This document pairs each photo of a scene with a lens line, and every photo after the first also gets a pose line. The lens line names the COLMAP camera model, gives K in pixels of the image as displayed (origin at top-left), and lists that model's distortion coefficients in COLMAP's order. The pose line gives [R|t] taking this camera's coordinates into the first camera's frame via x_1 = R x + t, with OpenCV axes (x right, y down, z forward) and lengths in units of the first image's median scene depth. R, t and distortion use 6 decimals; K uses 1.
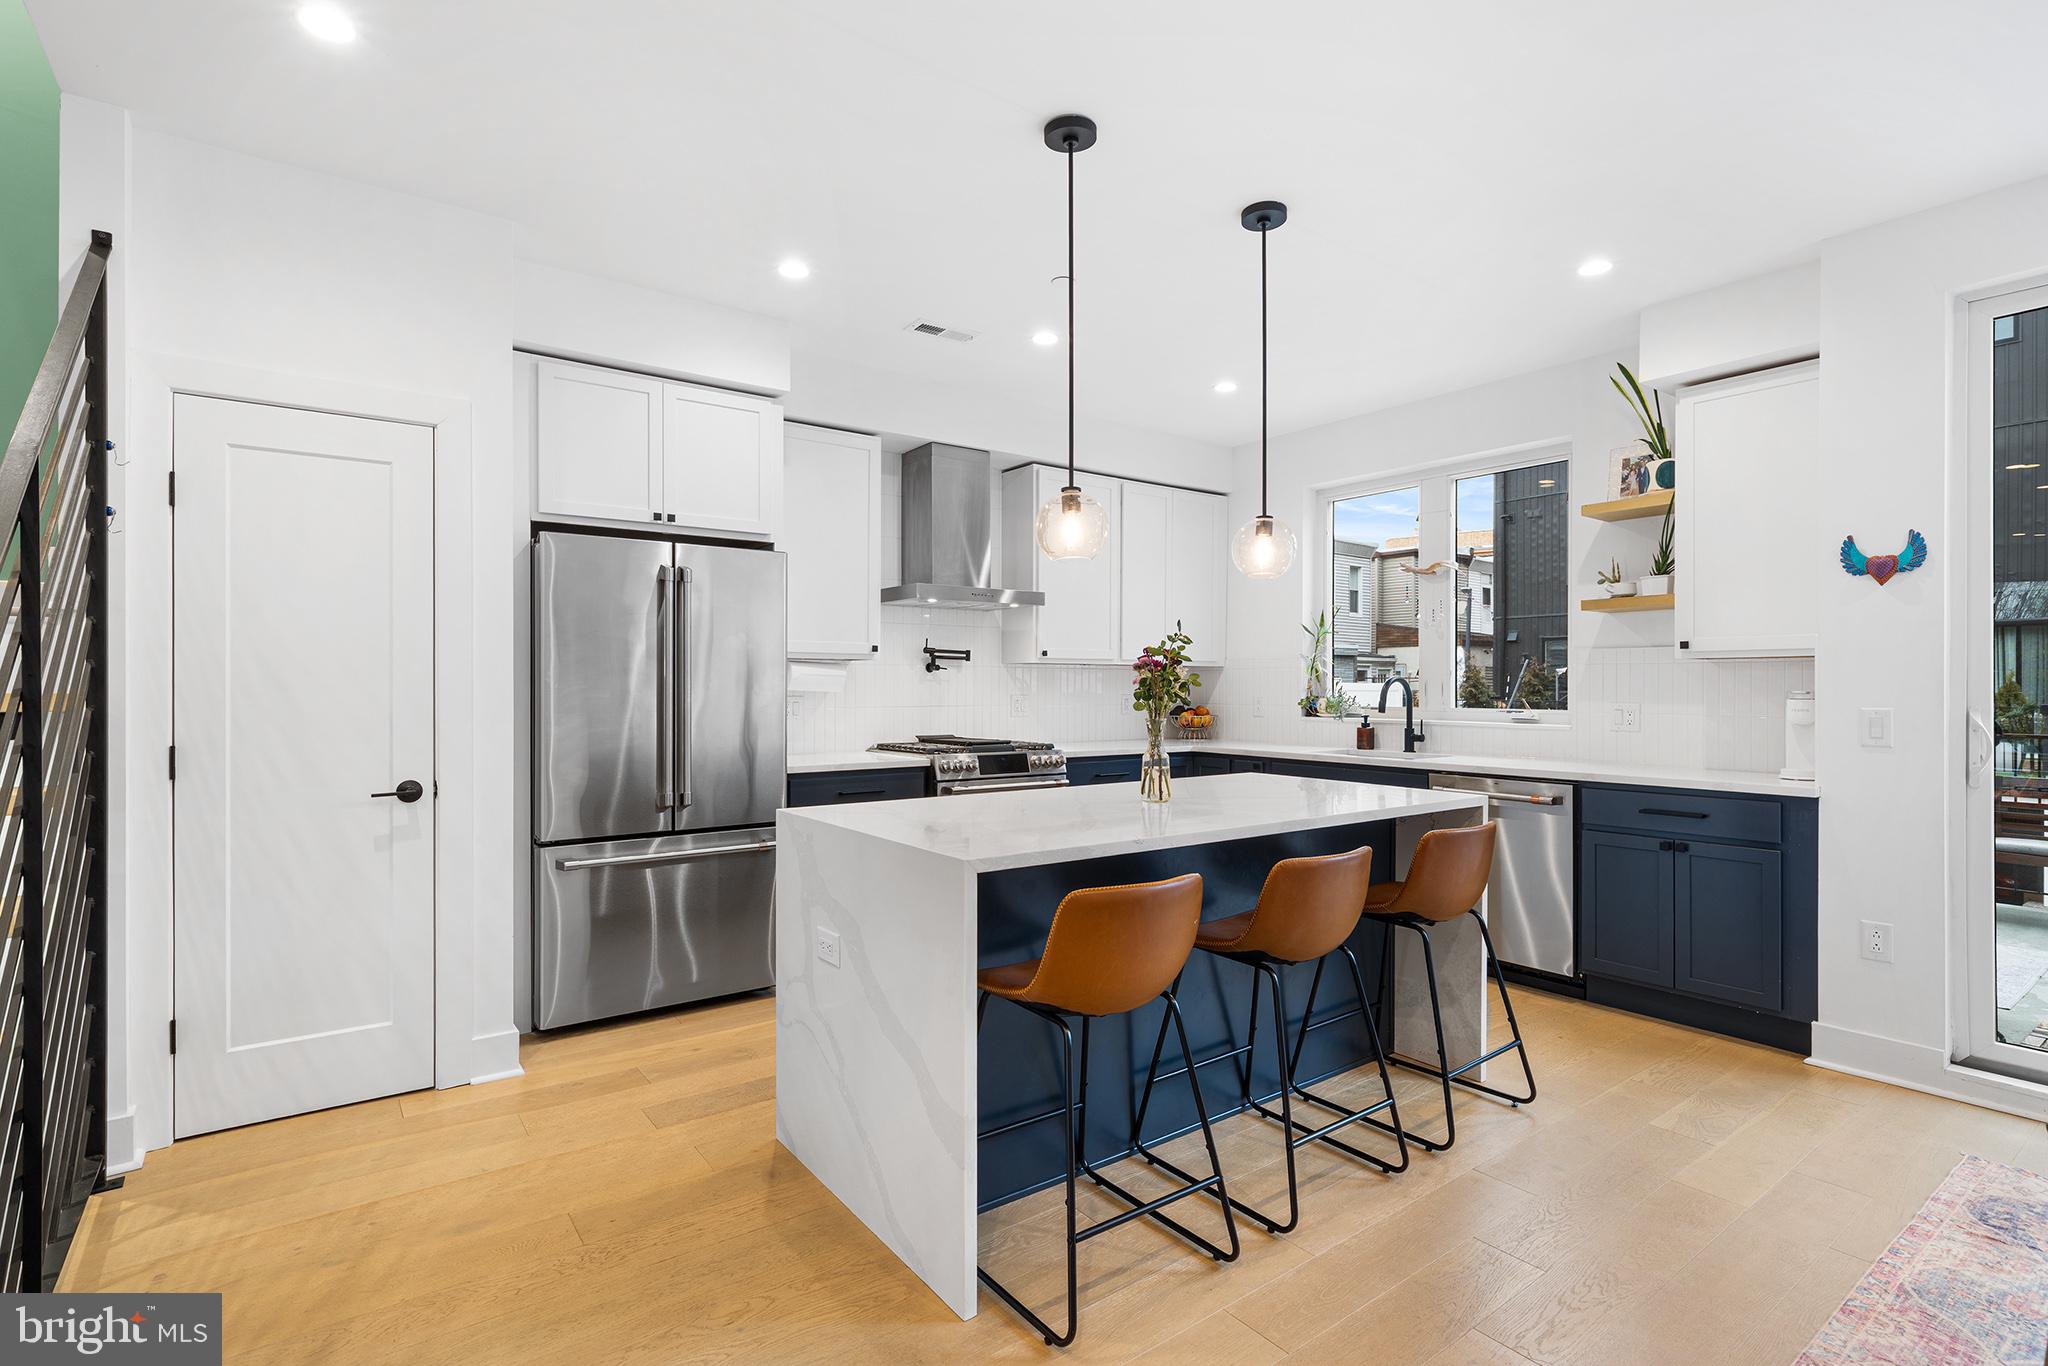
lens RADIAL K [[972.3, 0, 1024.6], [0, 972.3, 687.7], [0, 0, 1]] dist [-0.000103, 0.000217]
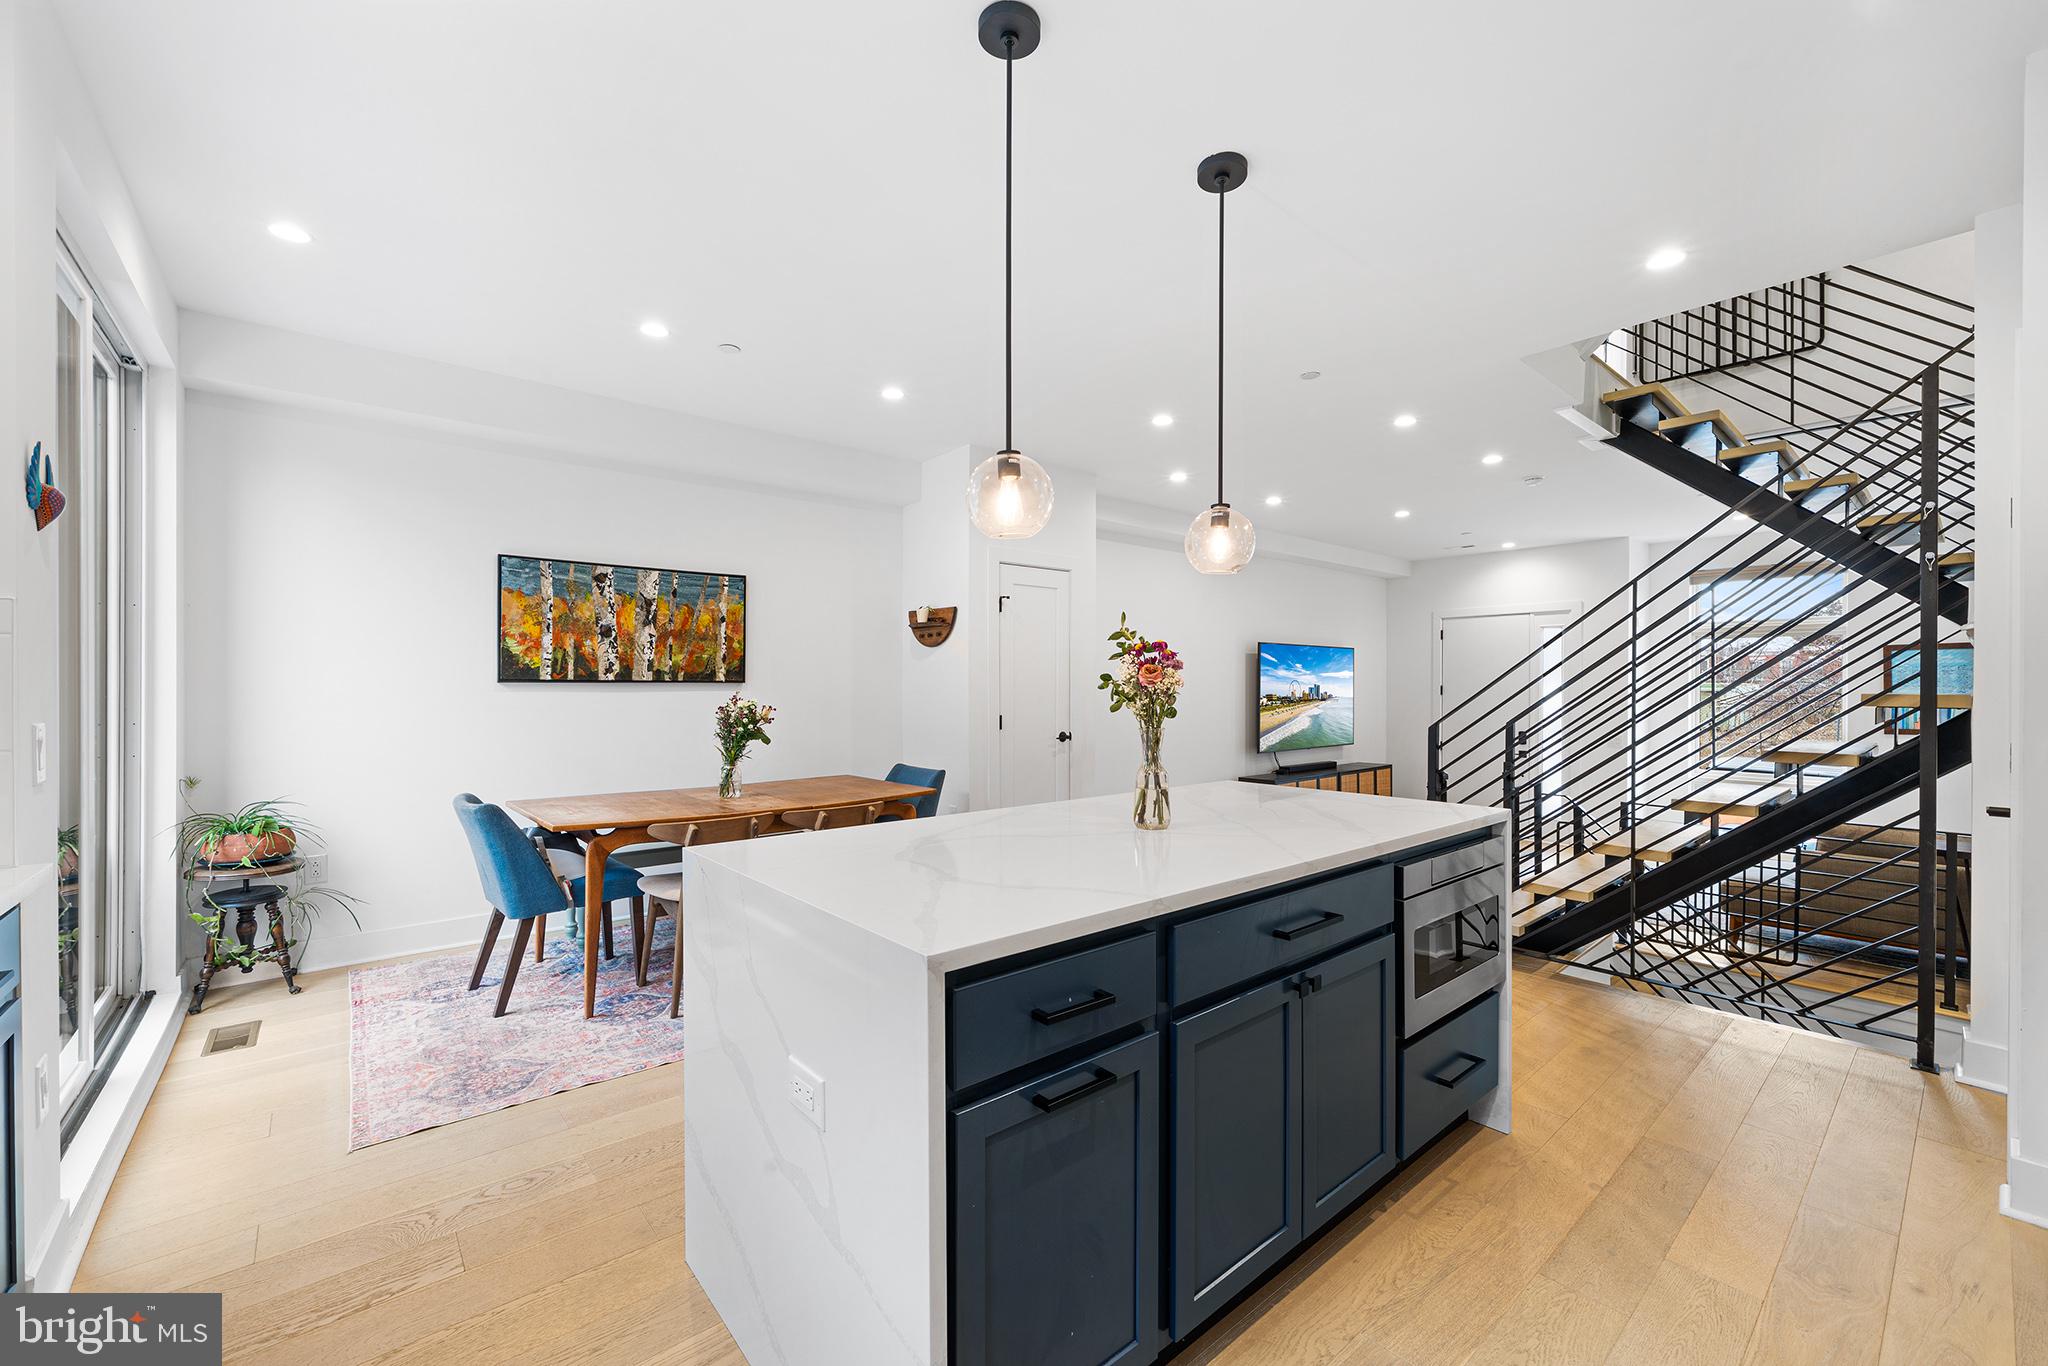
lens RADIAL K [[818.9, 0, 1022.4], [0, 818.9, 688.9], [0, 0, 1]] dist [-0.000383, -0.000027]
pose [[-0.998059, -0.001121, -0.062263, 0.208344], [-0.001462, 0.999984, 0.005432, -0.004824], [0.062256, 0.005513, -0.998045, 1.222103]]
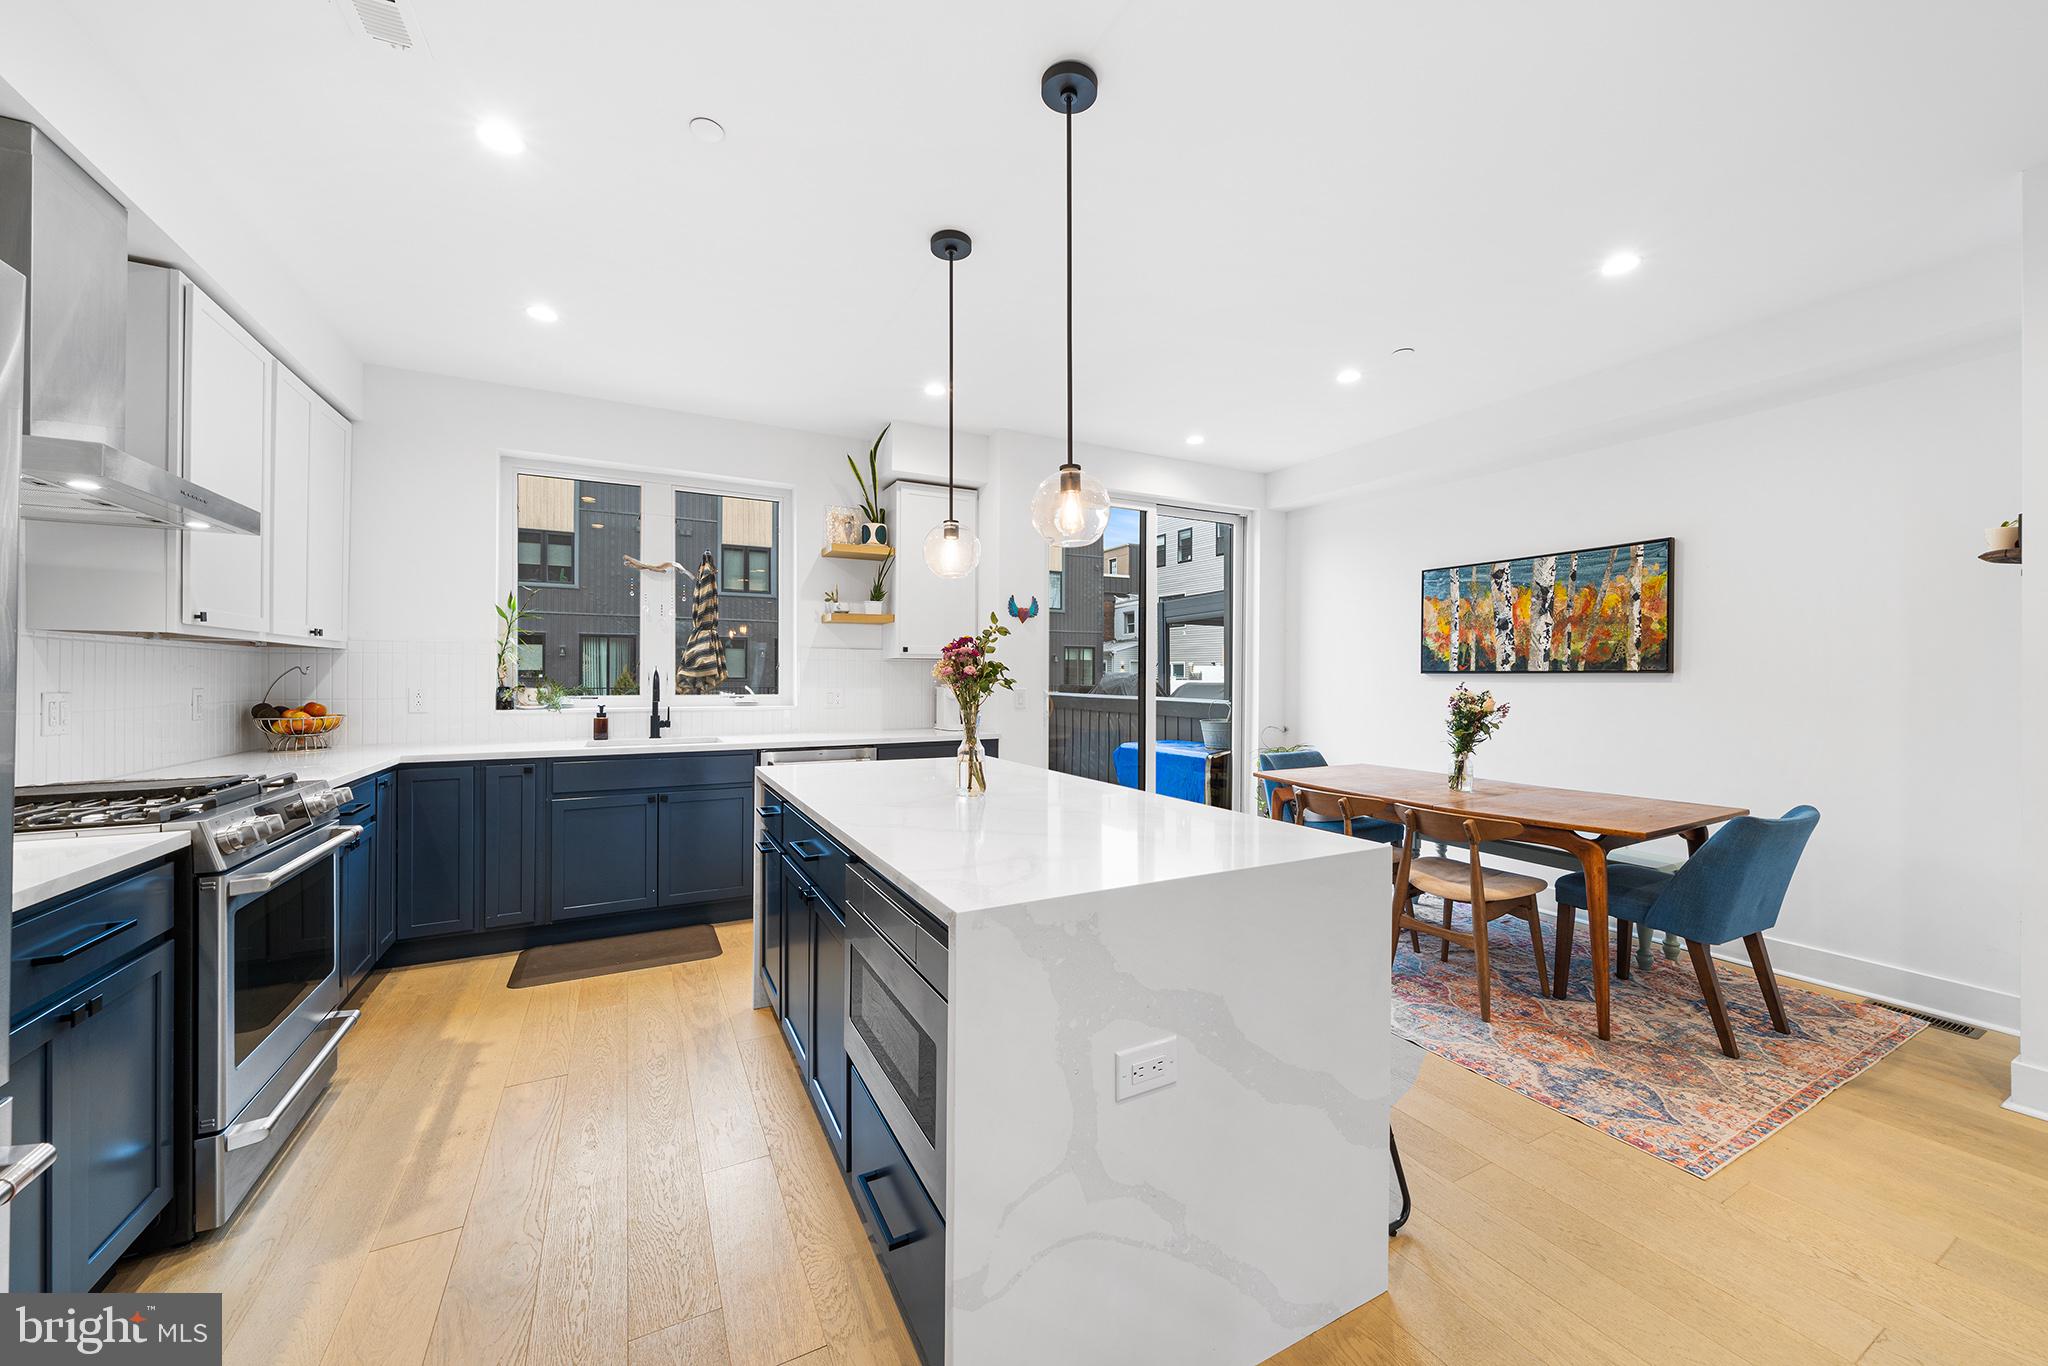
lens RADIAL K [[744.9, 0, 1021.3], [0, 744.9, 677.9], [0, 0, 1]] dist [-0.002588, -0.000221]
pose [[0.152013, -0.002676, 0.988375, -0.432886], [-0.001130, 0.999995, 0.002881, -0.002274], [-0.988378, -0.001554, 0.152009, 0.606402]]
